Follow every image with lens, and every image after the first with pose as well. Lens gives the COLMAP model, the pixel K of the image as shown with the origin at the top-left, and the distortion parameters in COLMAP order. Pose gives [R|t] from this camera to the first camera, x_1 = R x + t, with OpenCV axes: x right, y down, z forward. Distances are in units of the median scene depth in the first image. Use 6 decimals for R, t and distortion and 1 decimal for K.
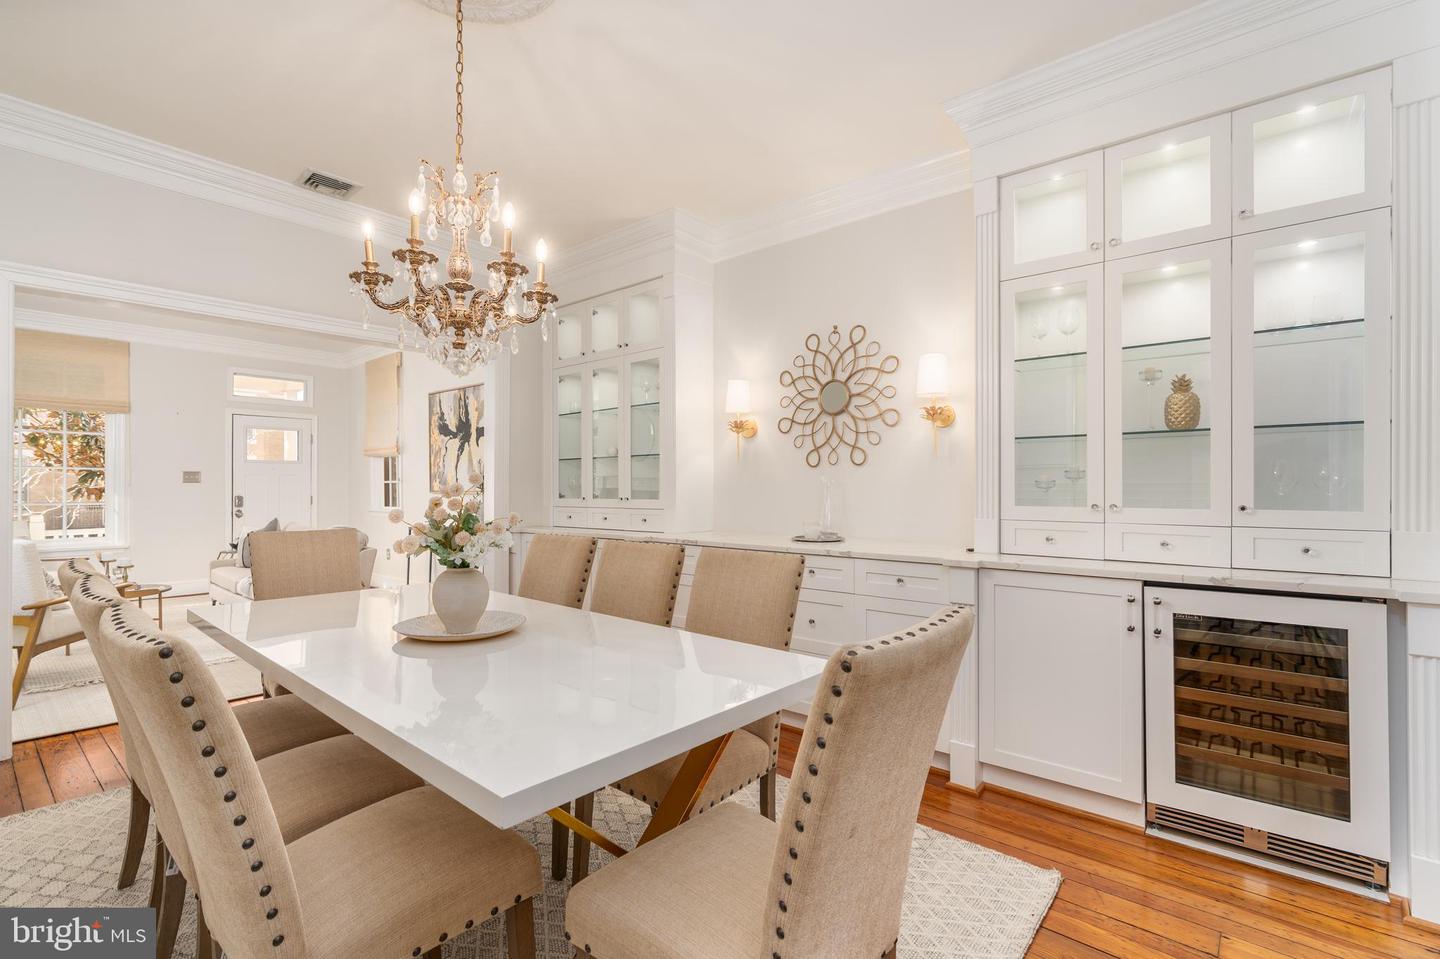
lens RADIAL K [[665.0, 0, 718.6], [0, 665.0, 487.1], [0, 0, 1]] dist [-0.000506, 0.000402]
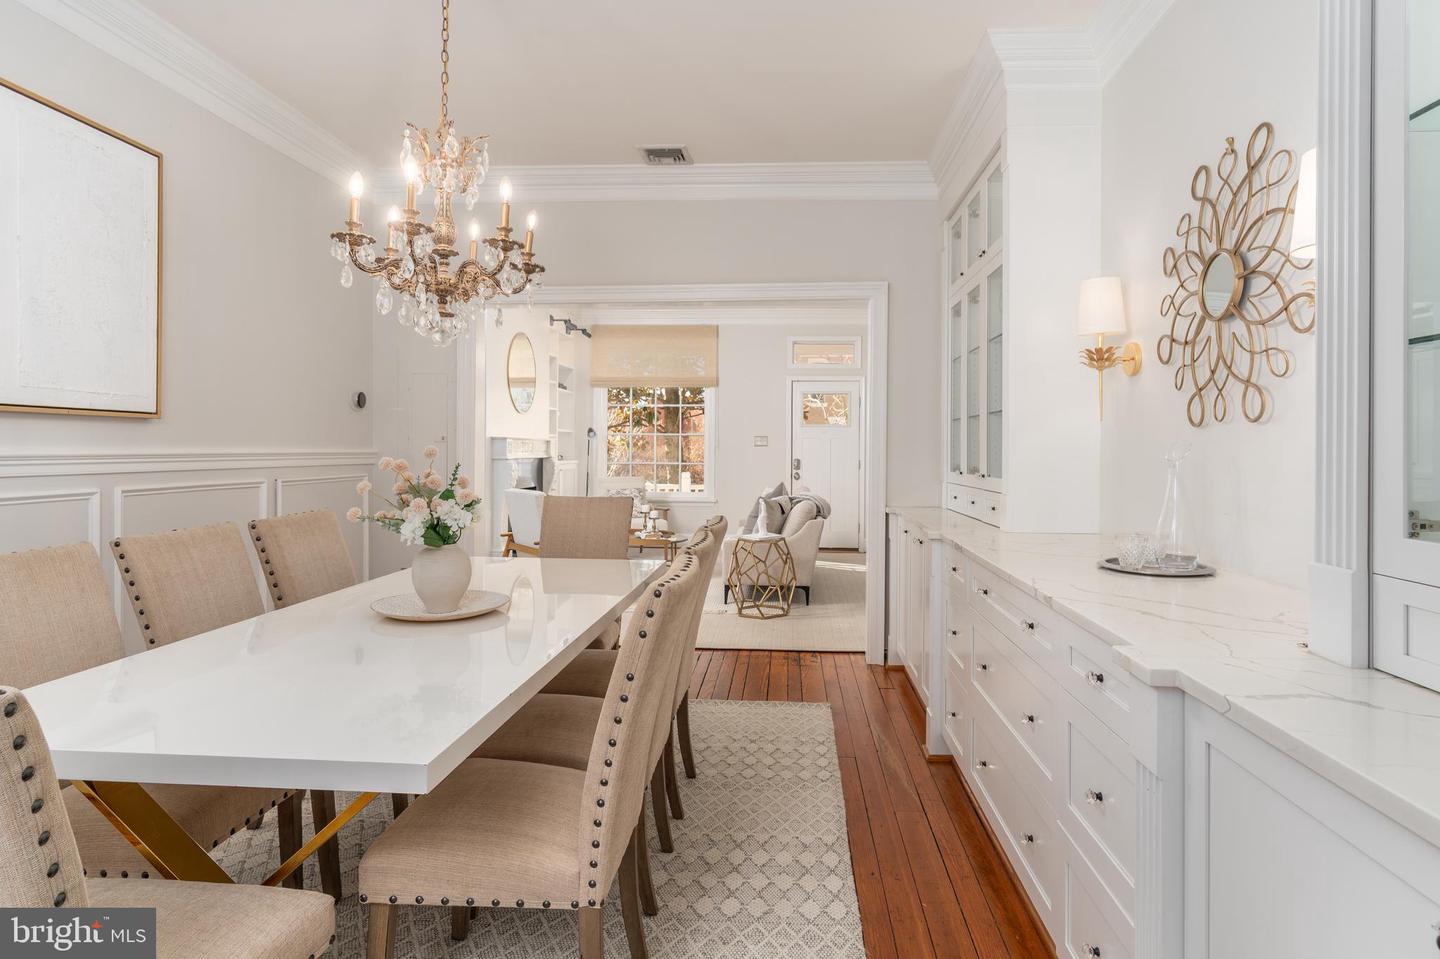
lens RADIAL K [[790.3, 0, 733.4], [0, 790.3, 449.5], [0, 0, 1]] dist [0.023127, 0.000152]
pose [[0.598182, 0.007361, -0.801326, 0.263191], [-0.006514, 0.999969, 0.004323, -0.007903], [0.801333, 0.002634, 0.598212, 0.216604]]
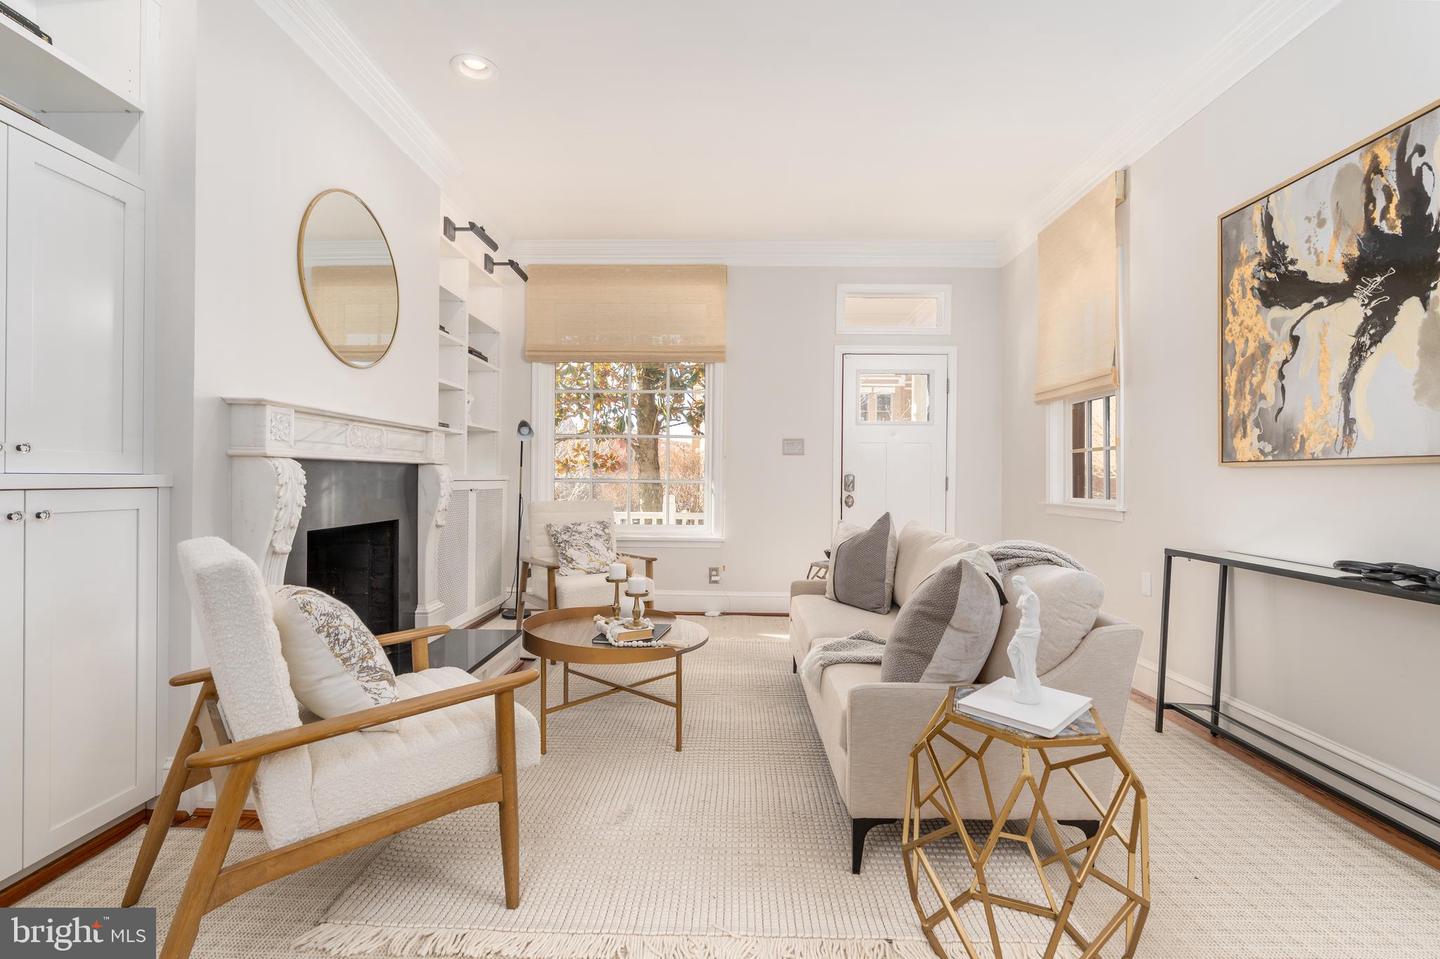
lens RADIAL K [[665.0, 0, 709.6], [0, 665.0, 475.0], [0, 0, 1]] dist [-0.000506, 0.000402]
pose [[0.632883, 0.006789, -0.774218, -0.355615], [-0.011466, 0.999934, -0.000604, 0.019458], [0.774163, 0.009260, 0.632919, 0.569929]]
